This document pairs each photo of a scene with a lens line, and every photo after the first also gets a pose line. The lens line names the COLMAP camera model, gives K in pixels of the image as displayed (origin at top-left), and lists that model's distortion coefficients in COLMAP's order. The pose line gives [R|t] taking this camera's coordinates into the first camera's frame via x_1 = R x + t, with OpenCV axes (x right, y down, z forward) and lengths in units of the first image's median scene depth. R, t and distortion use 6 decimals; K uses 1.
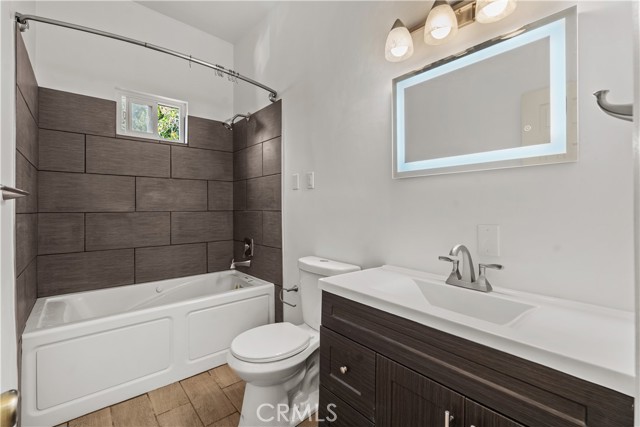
lens RADIAL K [[284.9, 0, 320.0], [0, 284.9, 204.3], [0, 0, 1]] dist [-0.004584, 0.000821]
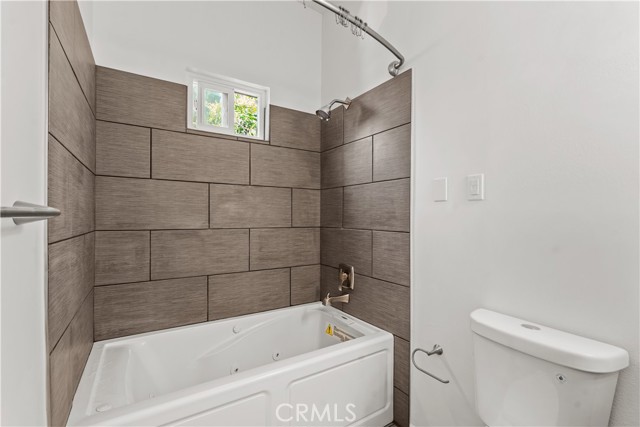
lens RADIAL K [[284.9, 0, 321.1], [0, 284.9, 215.9], [0, 0, 1]] dist [-0.004584, 0.000821]
pose [[0.990040, 0.011271, -0.140335, -0.247156], [-0.009750, 0.999886, 0.011522, -0.021121], [0.140449, -0.010039, 0.990037, 0.285167]]
